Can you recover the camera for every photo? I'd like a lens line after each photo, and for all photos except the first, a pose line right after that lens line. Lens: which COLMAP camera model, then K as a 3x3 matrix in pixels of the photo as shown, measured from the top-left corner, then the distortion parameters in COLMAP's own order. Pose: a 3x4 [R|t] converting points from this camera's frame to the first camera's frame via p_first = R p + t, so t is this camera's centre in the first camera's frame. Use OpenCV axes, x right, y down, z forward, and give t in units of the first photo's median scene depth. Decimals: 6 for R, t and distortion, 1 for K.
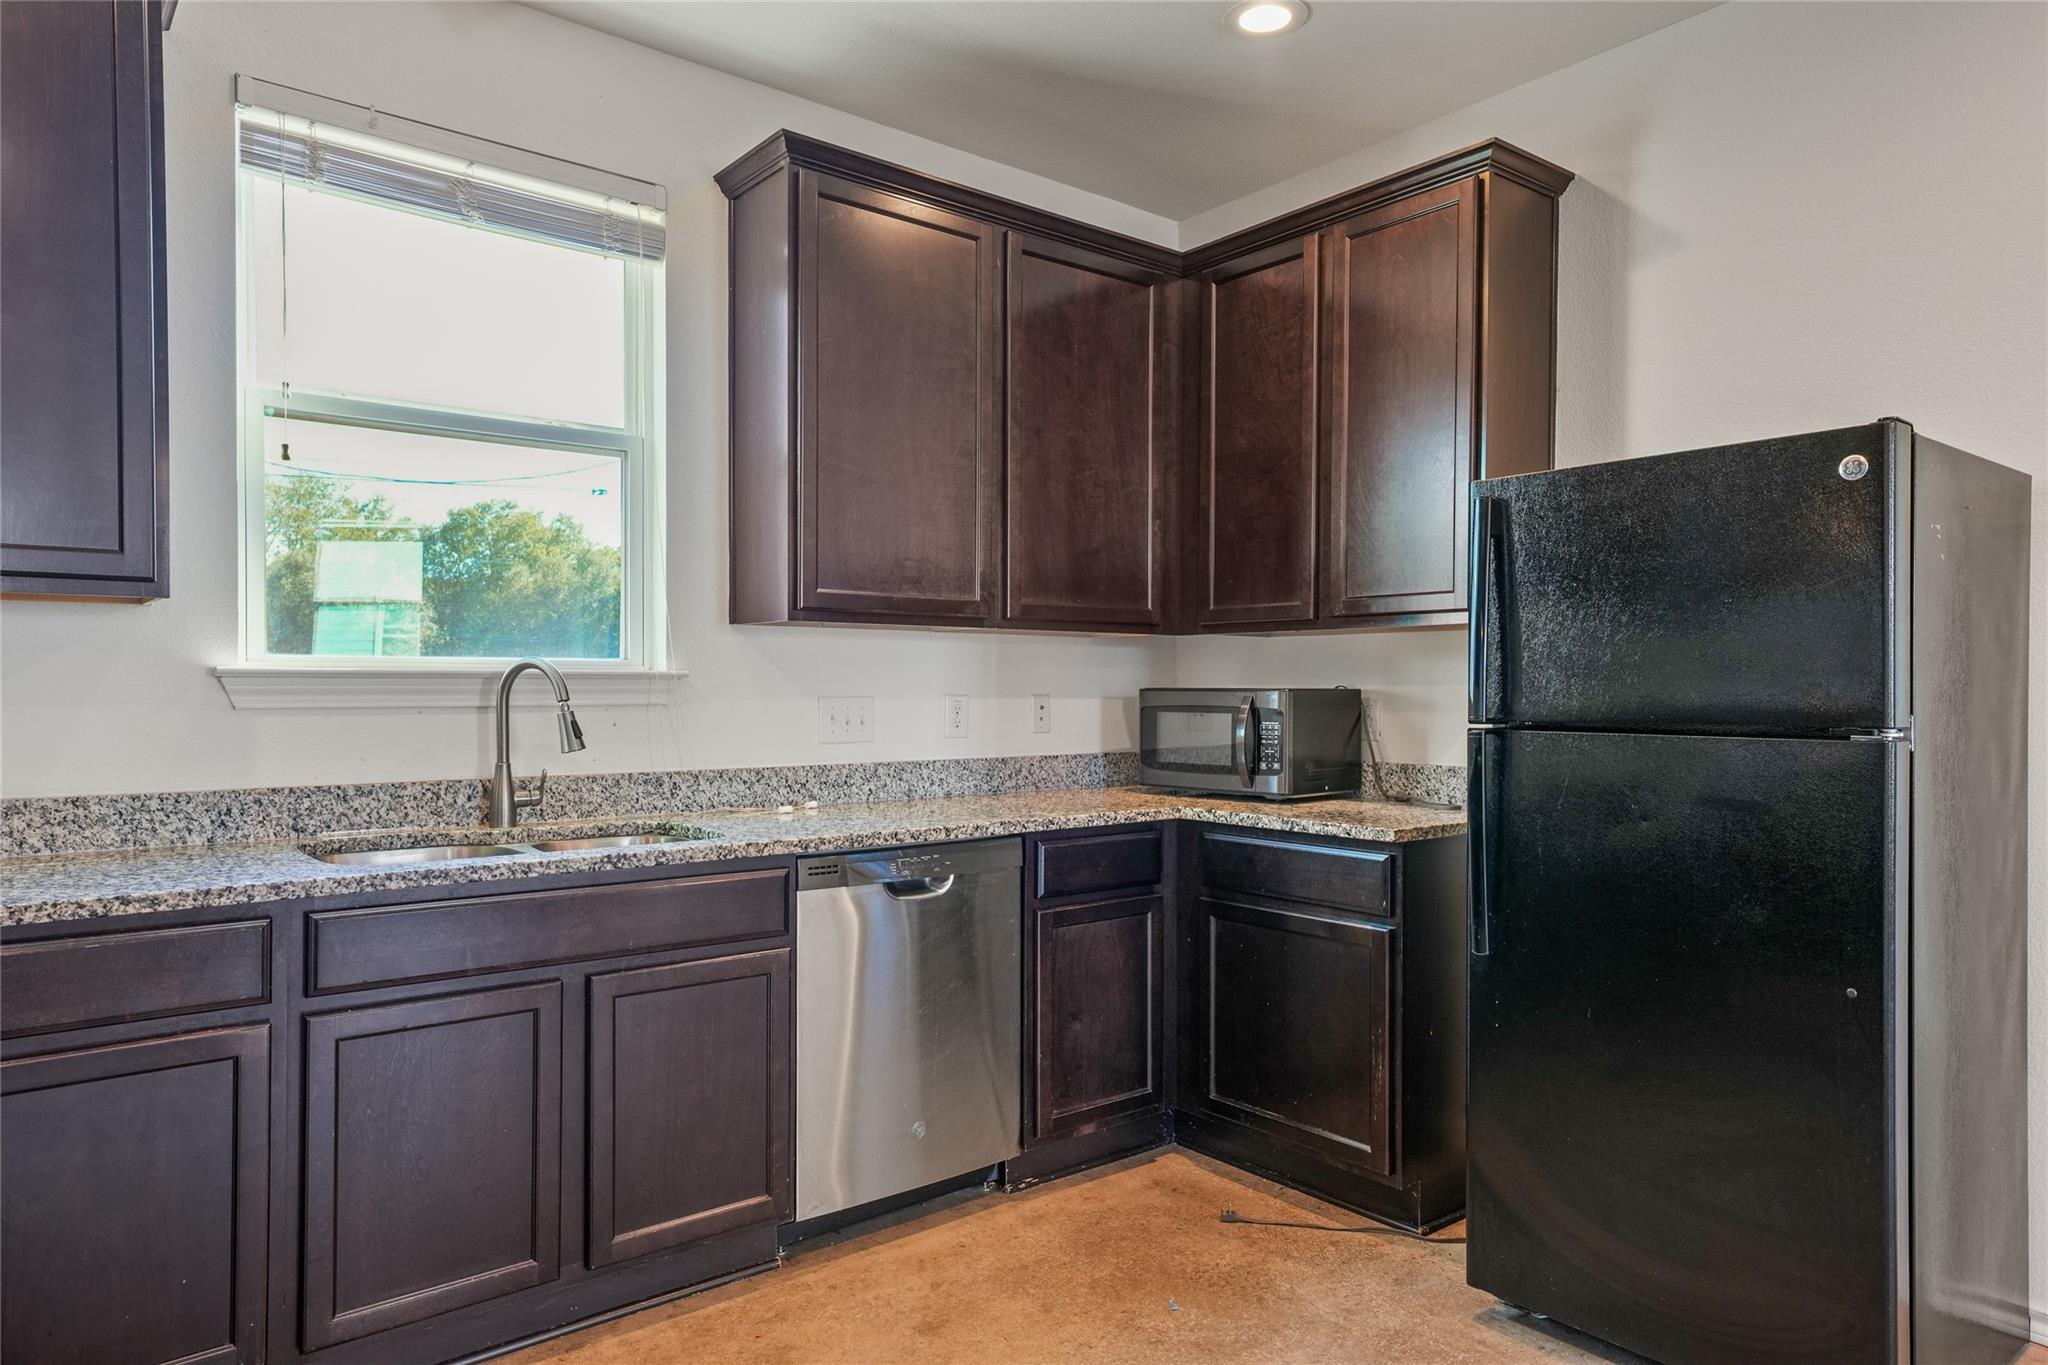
lens RADIAL K [[1279.7, 0, 1023.4], [0, 1279.7, 694.1], [0, 0, 1]] dist [0.023348, 0.000242]
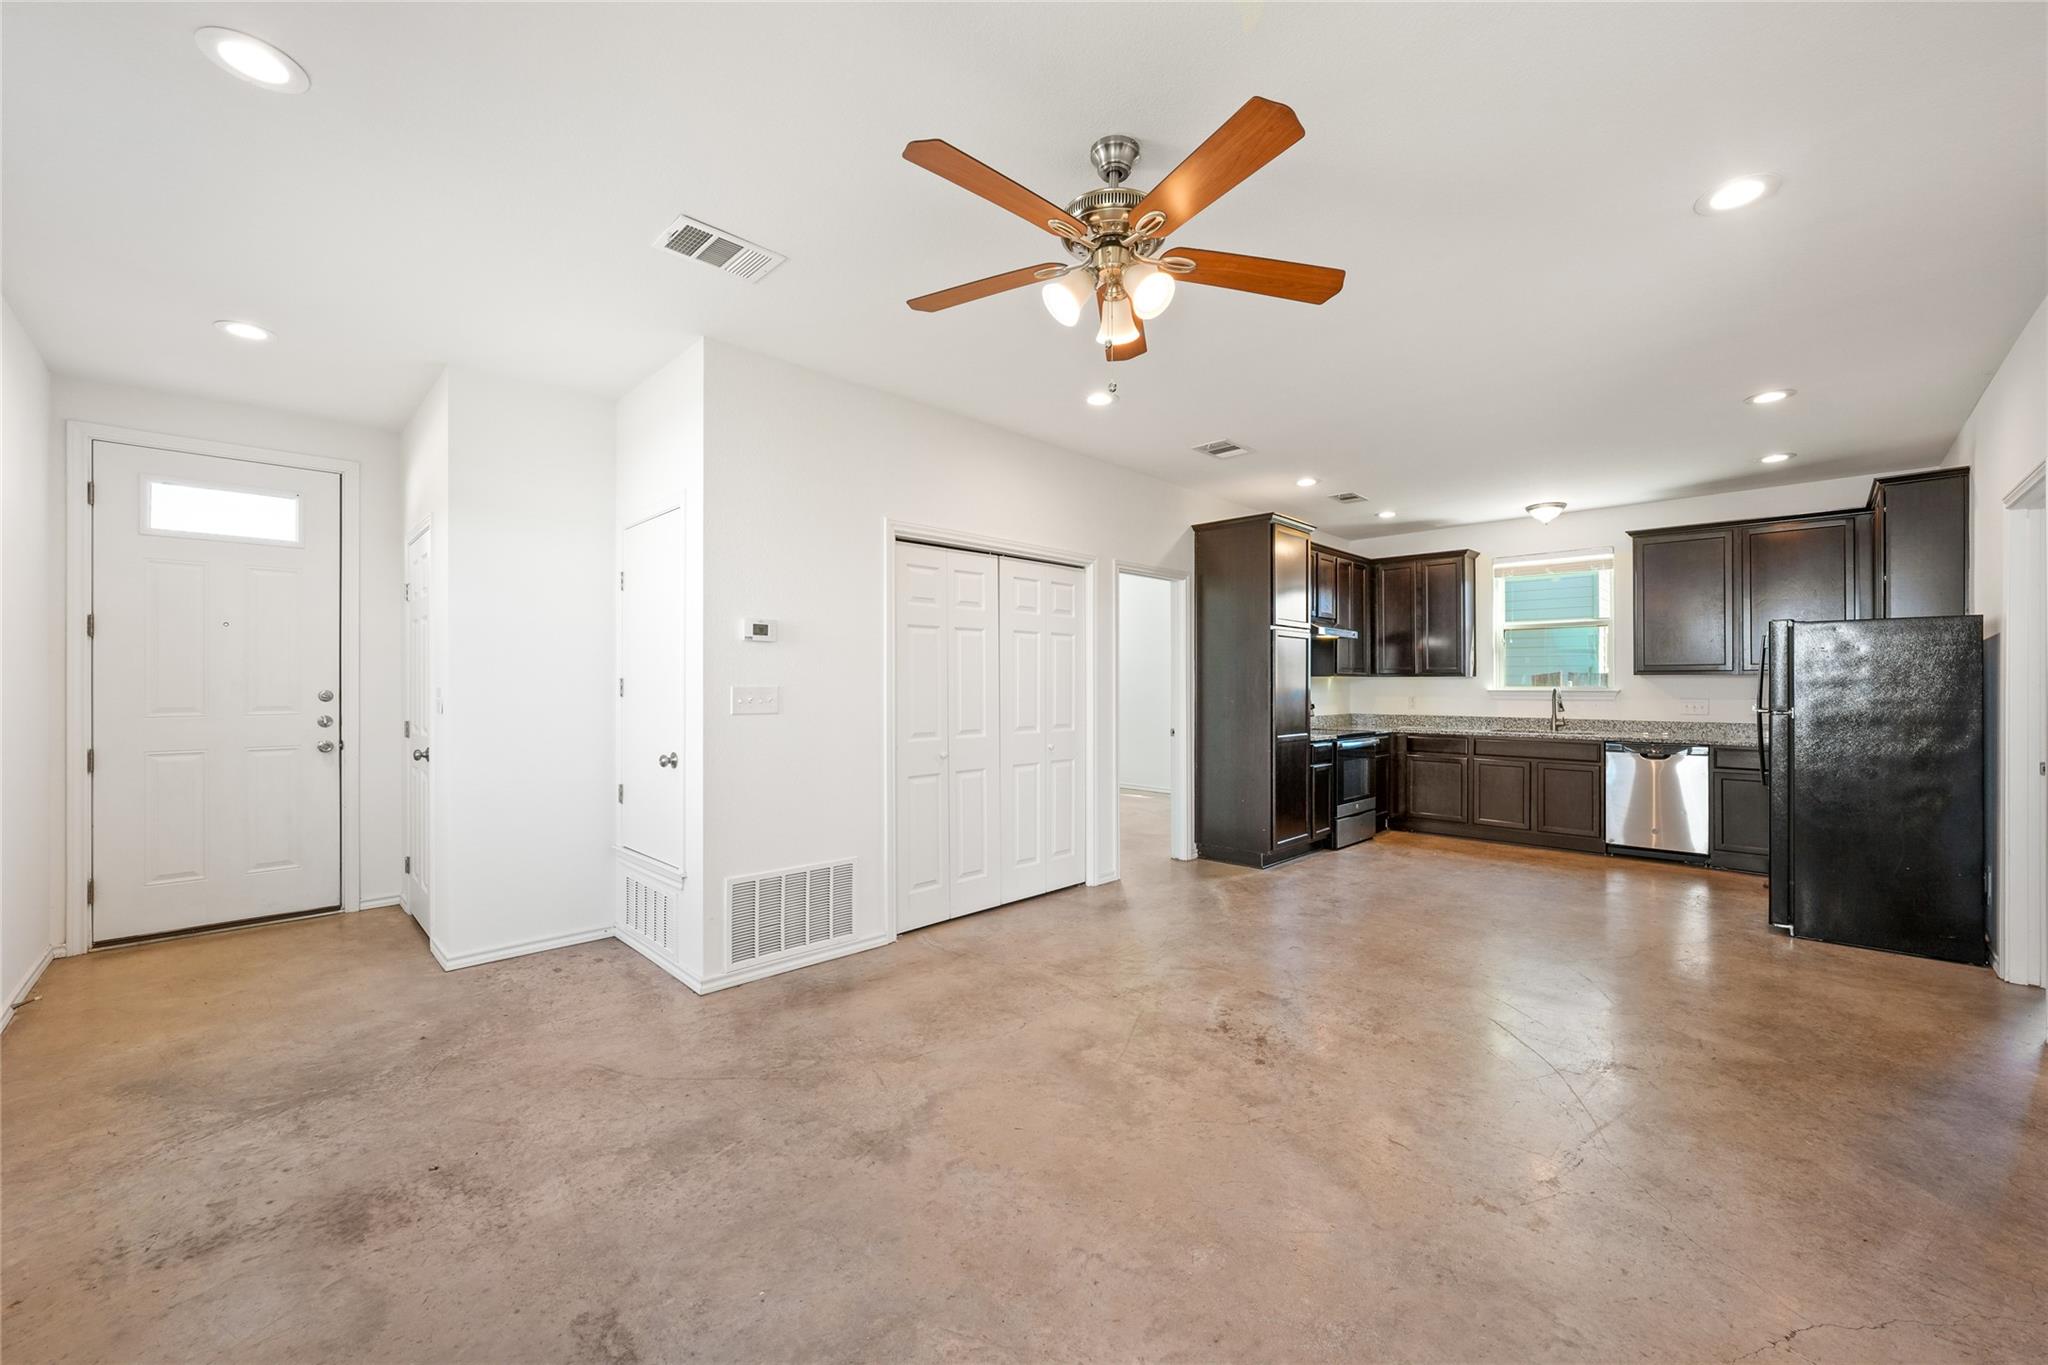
lens RADIAL K [[792.4, 0, 1025.3], [0, 792.4, 679.6], [0, 0, 1]] dist [-0.011288, 0.000217]
pose [[0.113892, -0.009779, -0.993445, 1.716648], [-0.005488, 0.999930, -0.010473, -0.016460], [0.993478, 0.006645, 0.113830, -0.825180]]
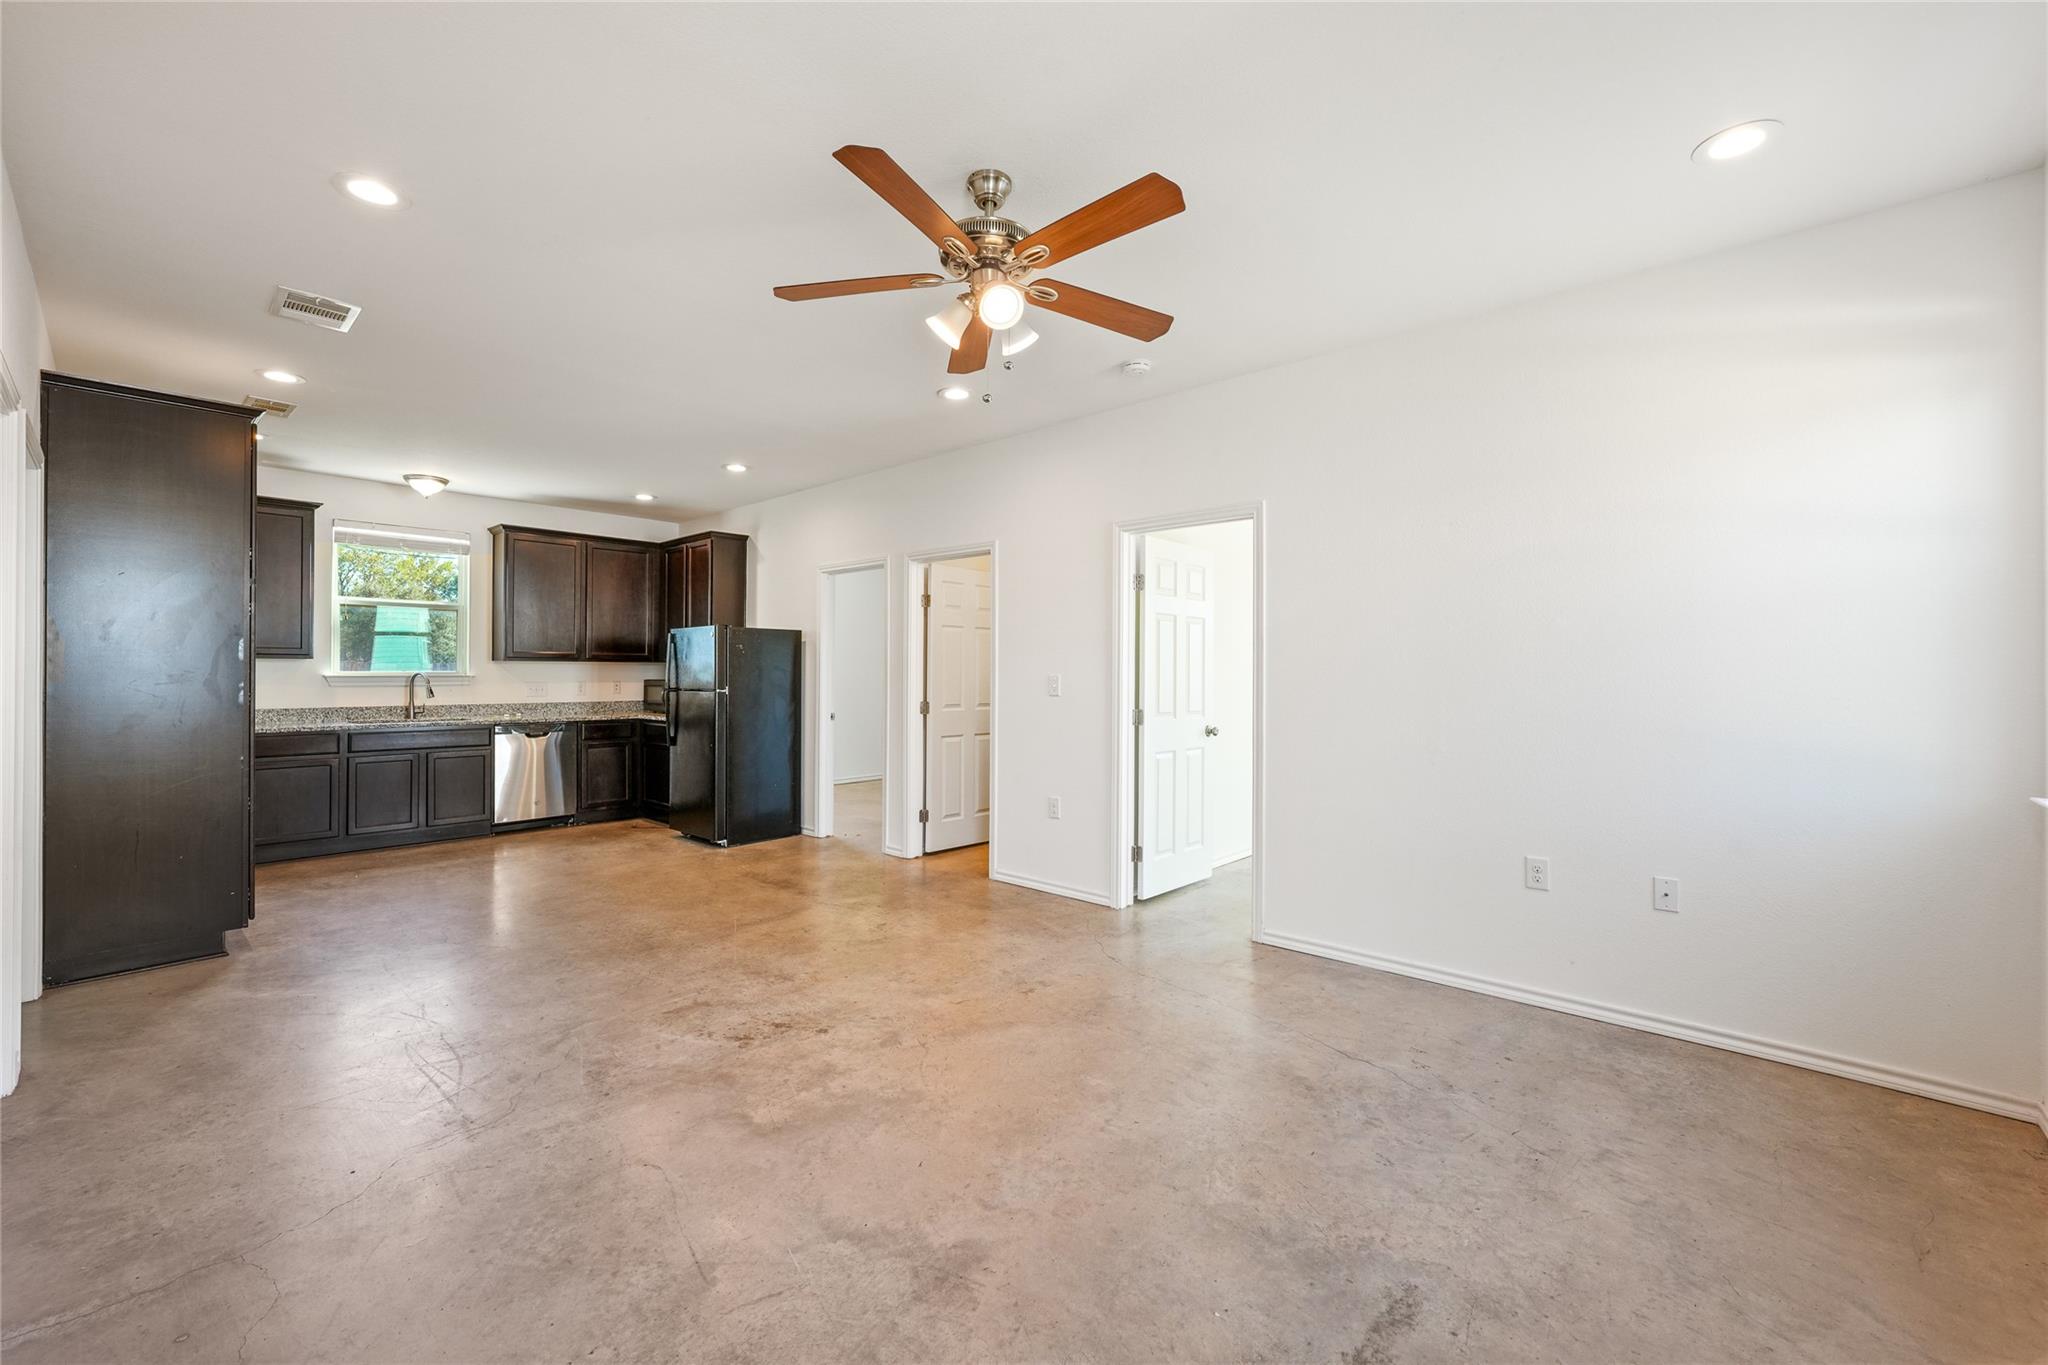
lens RADIAL K [[819.8, 0, 1026.1], [0, 819.8, 676.2], [0, 0, 1]] dist [-0.009277, 0.000001]
pose [[0.986737, 0.001534, 0.162322, 0.894563], [-0.001247, 0.999997, -0.001869, -0.013560], [-0.162325, 0.001642, 0.986736, -1.485858]]
